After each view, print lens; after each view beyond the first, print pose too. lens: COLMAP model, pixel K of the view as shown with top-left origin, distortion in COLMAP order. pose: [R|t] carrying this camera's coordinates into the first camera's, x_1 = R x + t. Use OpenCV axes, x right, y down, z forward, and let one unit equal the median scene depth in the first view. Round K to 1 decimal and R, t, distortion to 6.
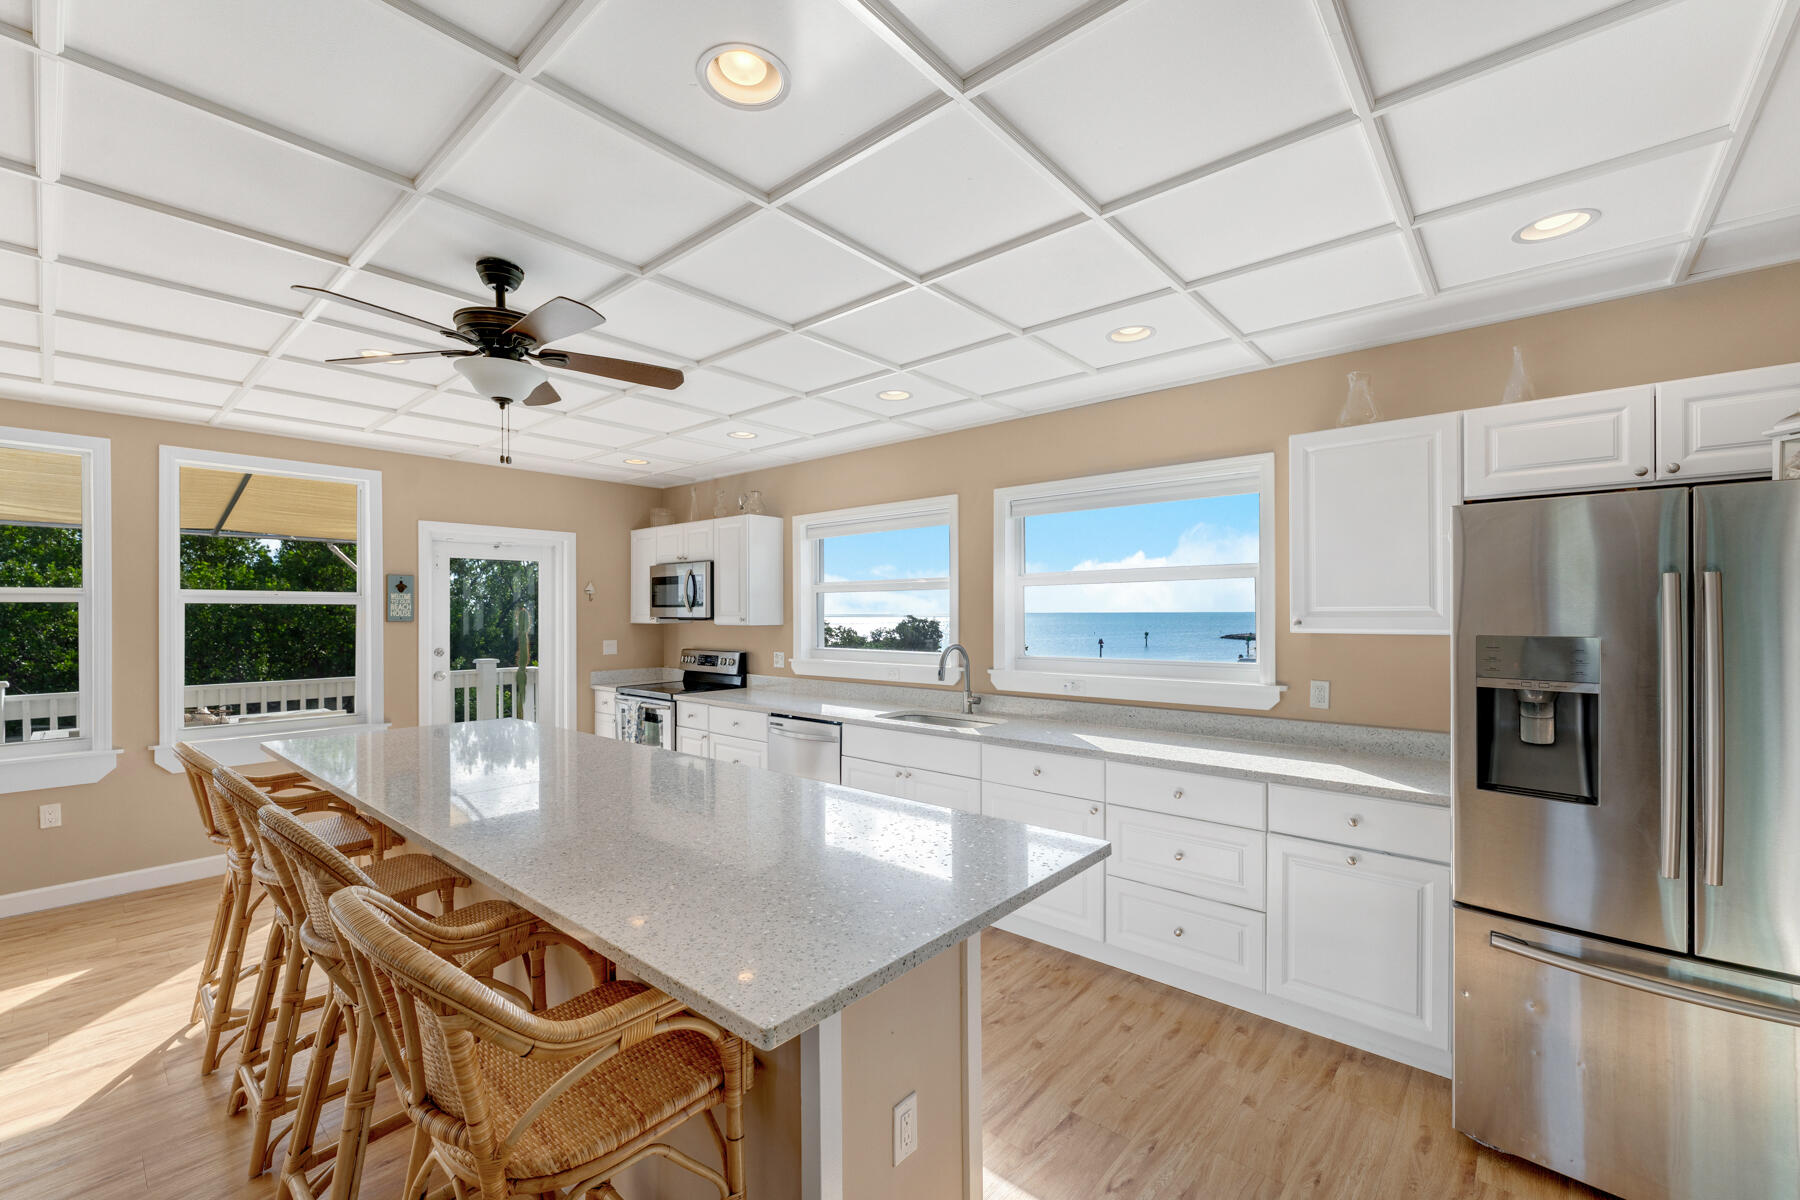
lens RADIAL K [[745.7, 0, 898.3], [0, 745.7, 605.1], [0, 0, 1]] dist [0.014194, -0.000004]
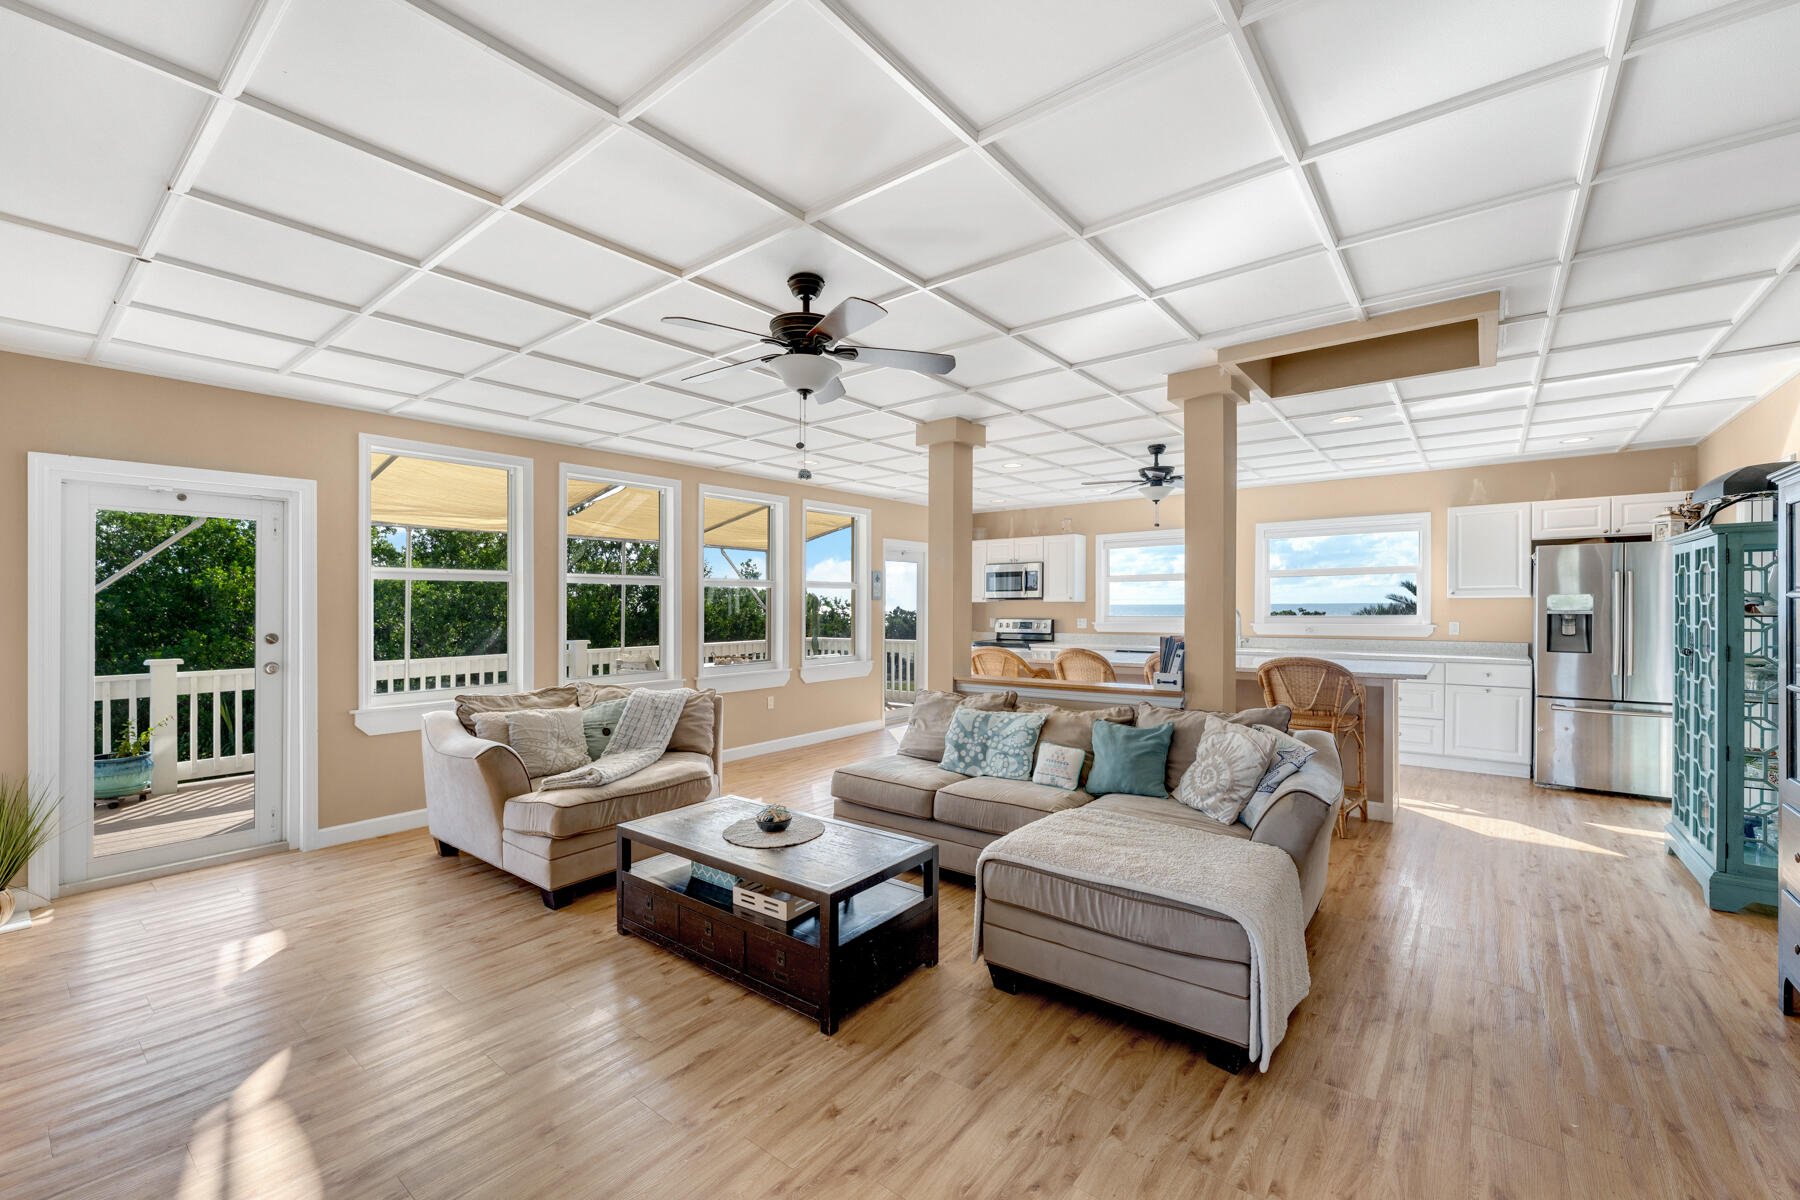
lens RADIAL K [[733.9, 0, 900.0], [0, 733.9, 600.0], [0, 0, 1]] dist [0.013979, -0.000029]
pose [[0.995509, -0.002619, 0.094629, -0.663926], [0.001747, 0.999955, 0.009291, 0.006794], [-0.094649, -0.009084, 0.995469, -0.513747]]
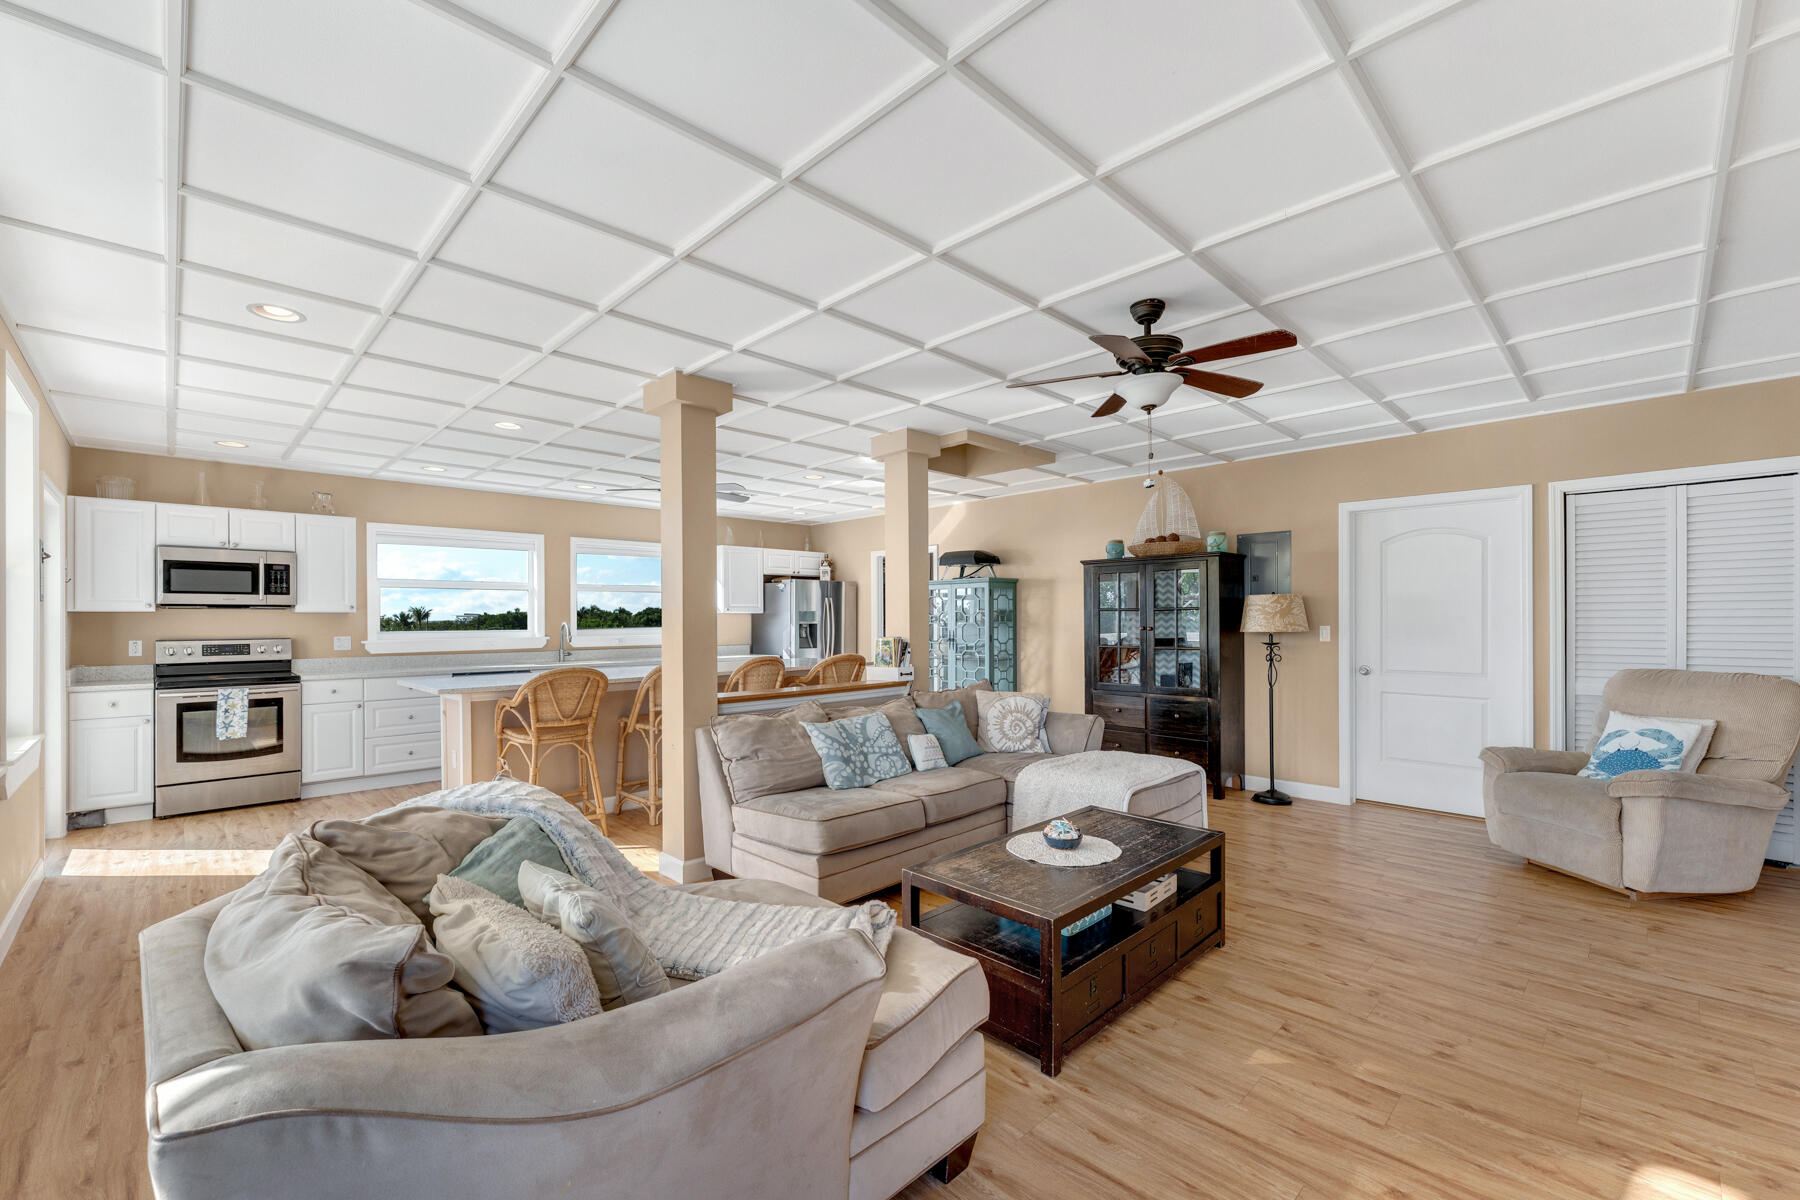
lens RADIAL K [[745.7, 0, 898.3], [0, 745.7, 605.1], [0, 0, 1]] dist [0.014194, -0.000004]
pose [[0.032696, 0.022906, 0.999203, -1.204340], [-0.010792, 0.999687, -0.022564, 0.030007], [-0.999407, -0.010045, 0.032933, 0.112583]]
